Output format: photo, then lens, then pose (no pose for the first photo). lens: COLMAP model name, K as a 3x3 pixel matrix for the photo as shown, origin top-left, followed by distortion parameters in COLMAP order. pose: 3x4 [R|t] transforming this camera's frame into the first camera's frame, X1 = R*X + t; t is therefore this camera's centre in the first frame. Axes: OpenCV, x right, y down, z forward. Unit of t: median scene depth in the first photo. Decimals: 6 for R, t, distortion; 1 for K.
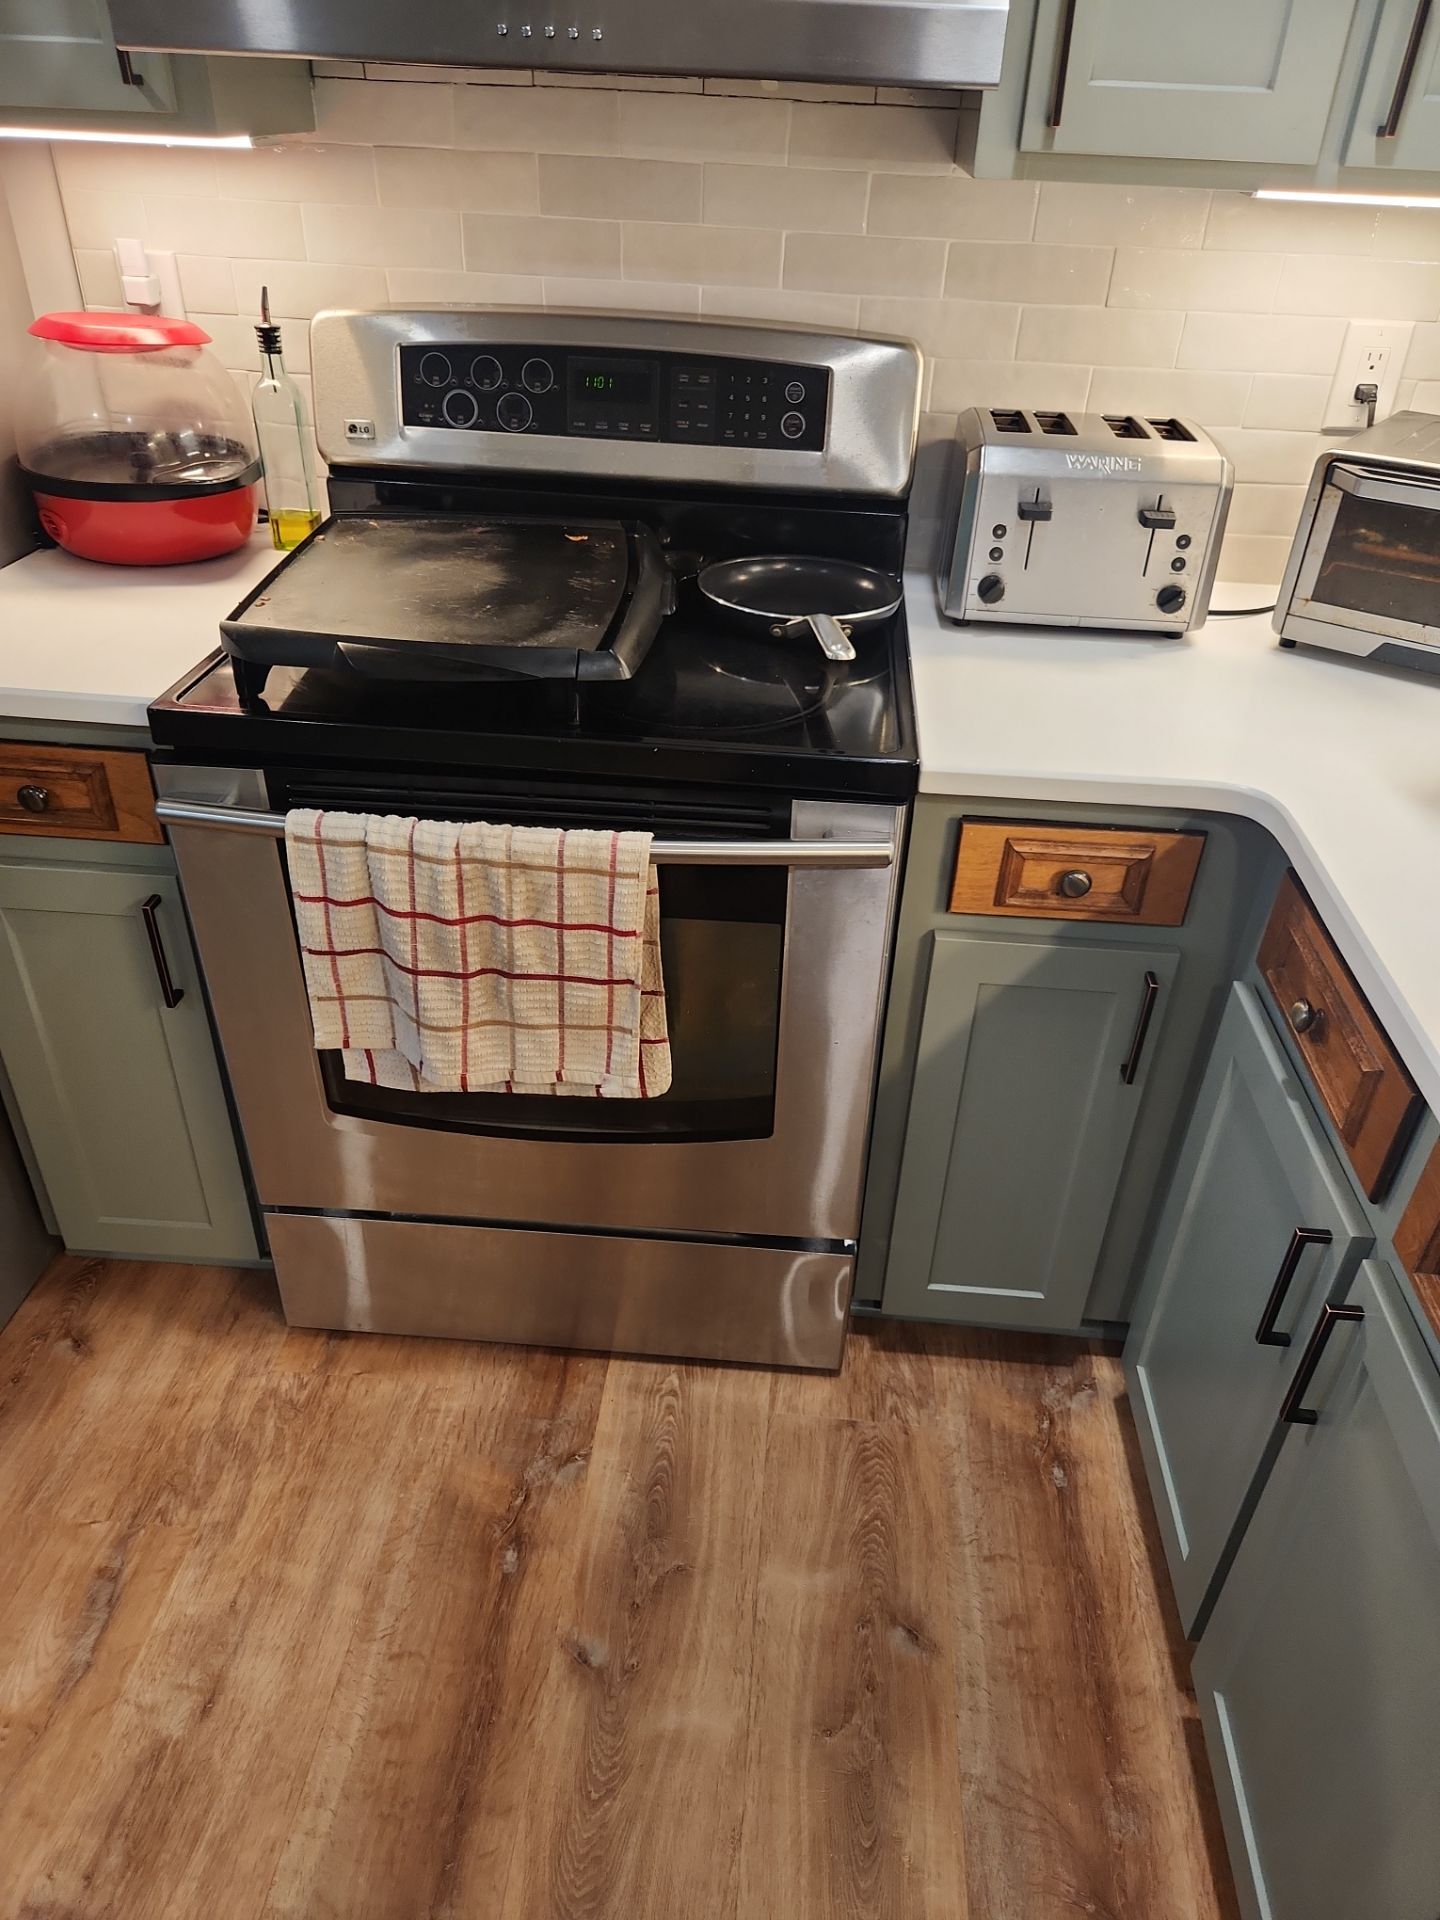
lens RADIAL K [[1296.5, 0, 742.8], [0, 1296.5, 978.5], [0, 0, 1]] dist [0.064343, -0.058162]
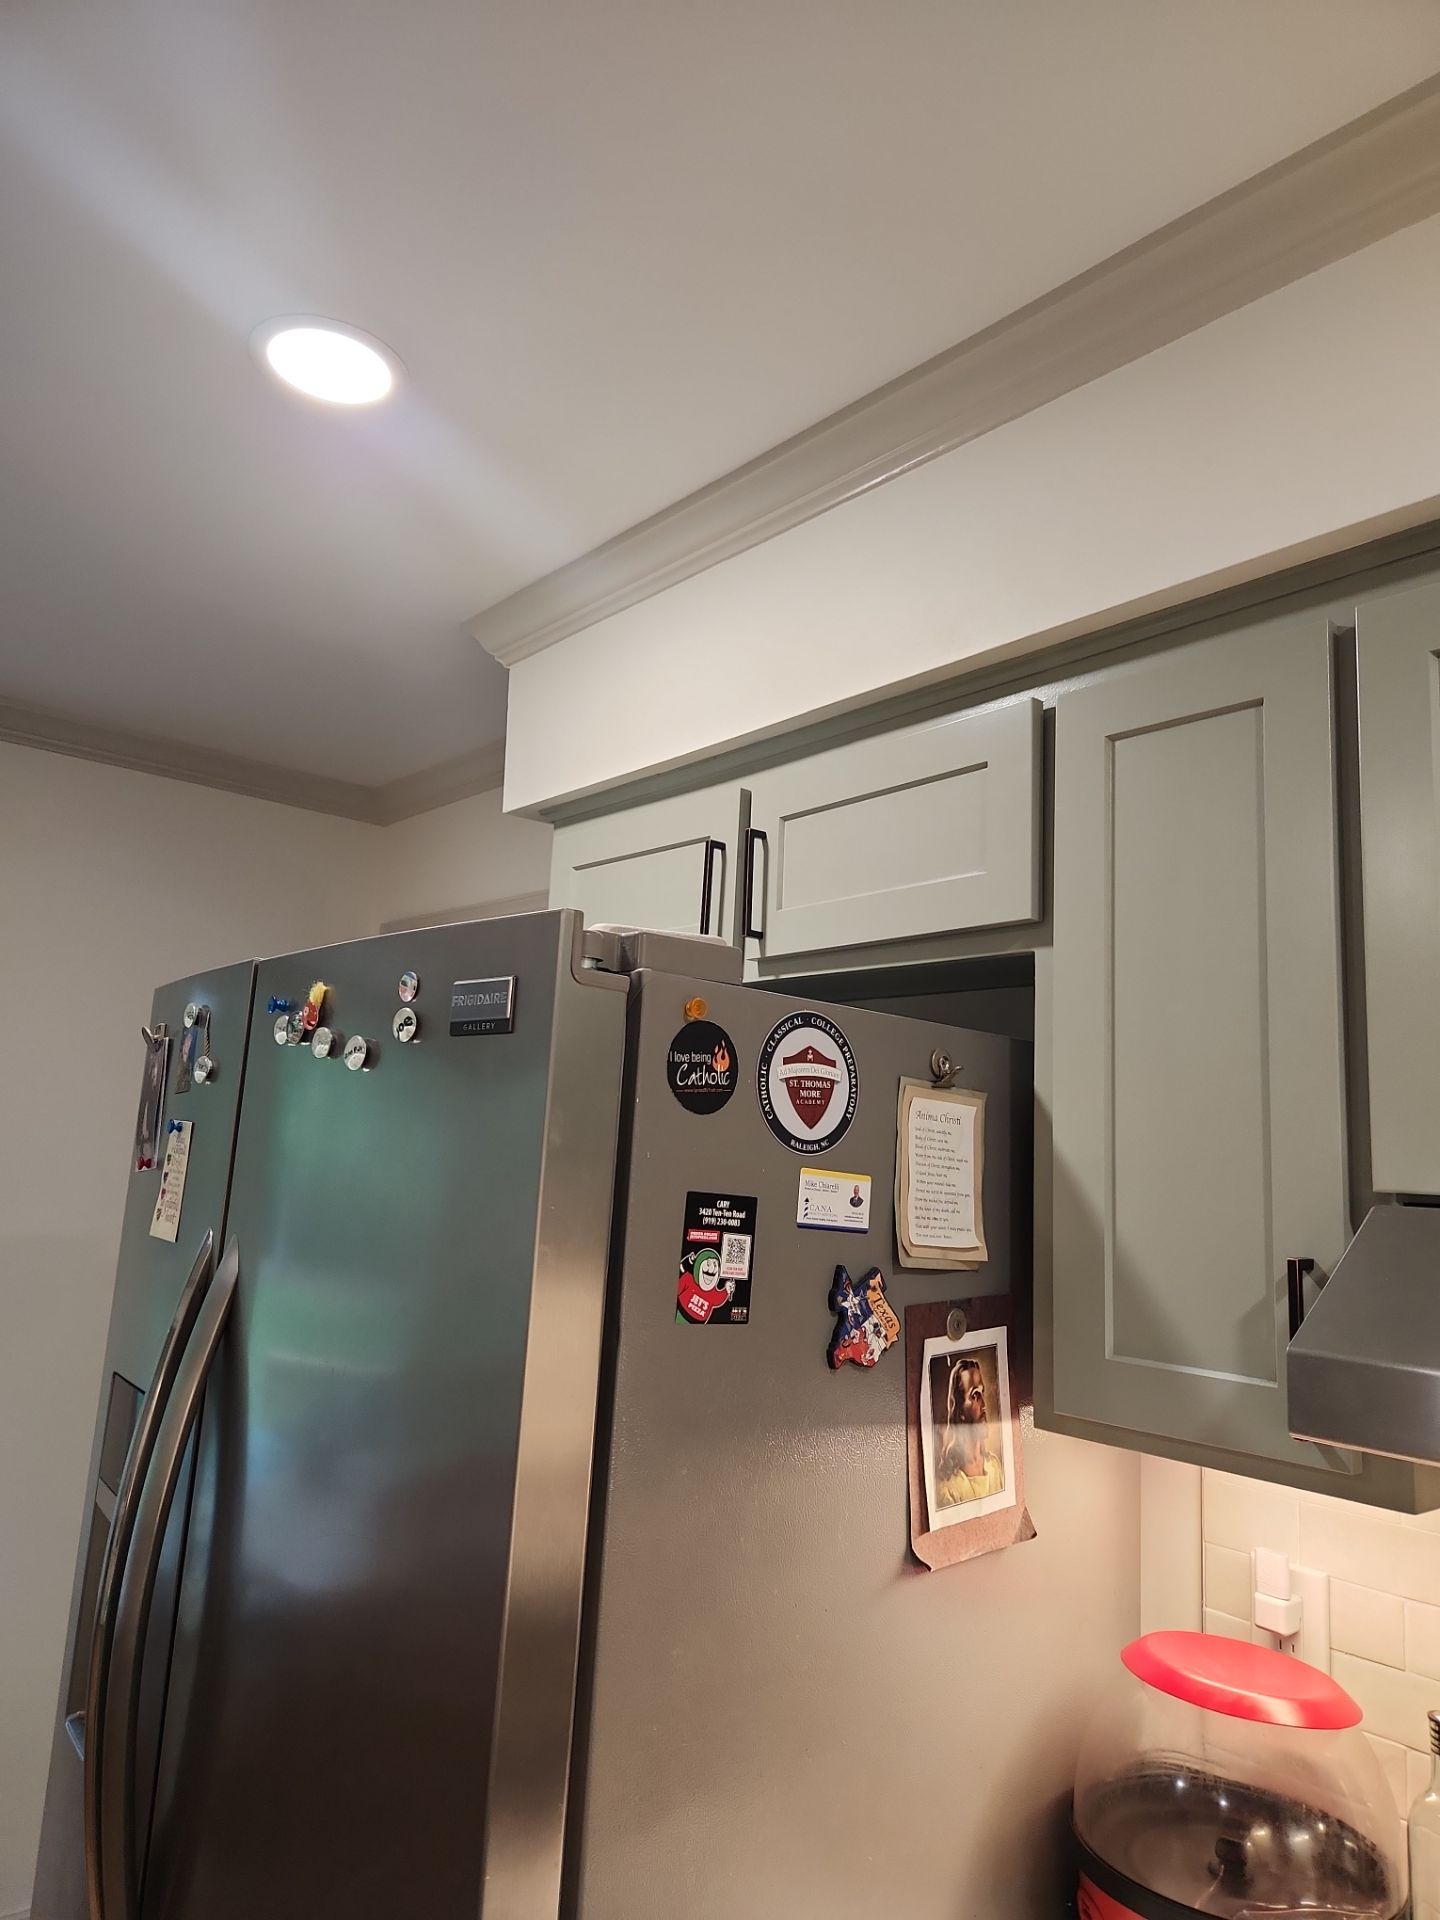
lens RADIAL K [[1299.5, 0, 720.0], [0, 1299.5, 960.0], [0, 0, 1]] dist [0.067961, -0.061568]
pose [[0.701394, -0.115009, -0.703434, -0.102360], [-0.420560, 0.730023, -0.538698, -0.272310], [0.575478, 0.673676, 0.463666, 0.208117]]
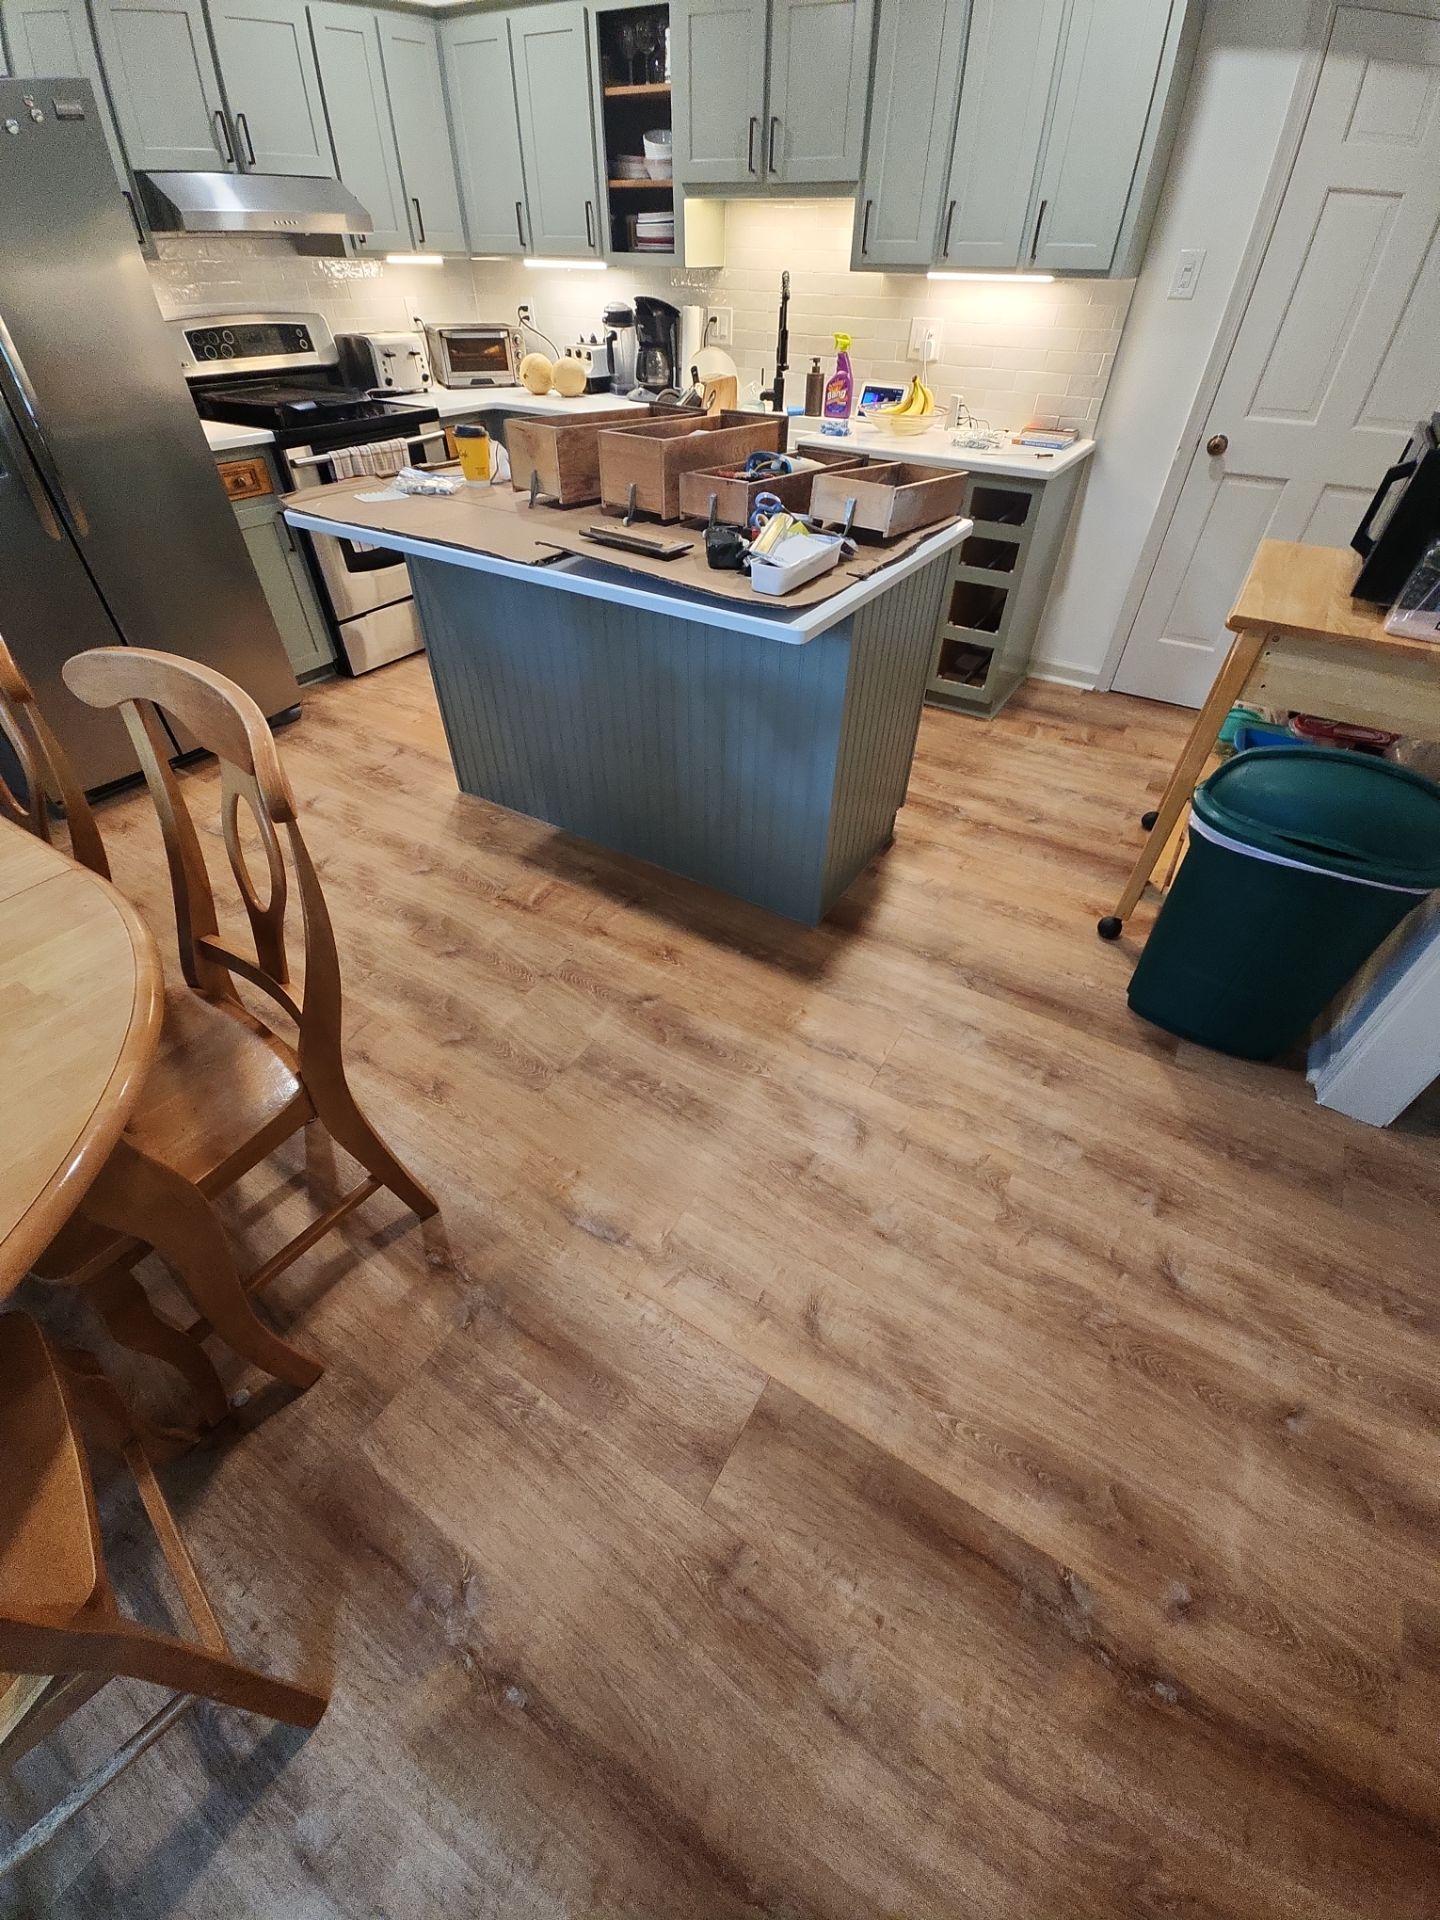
lens RADIAL K [[774.4, 0, 725.9], [0, 774.4, 962.5], [0, 0, 1]] dist [0.014610, -0.008337]
pose [[0.459966, -0.622705, 0.632985, -1.874393], [0.496473, 0.771387, 0.398092, 0.594959], [-0.736170, 0.131151, 0.663968, -1.007949]]
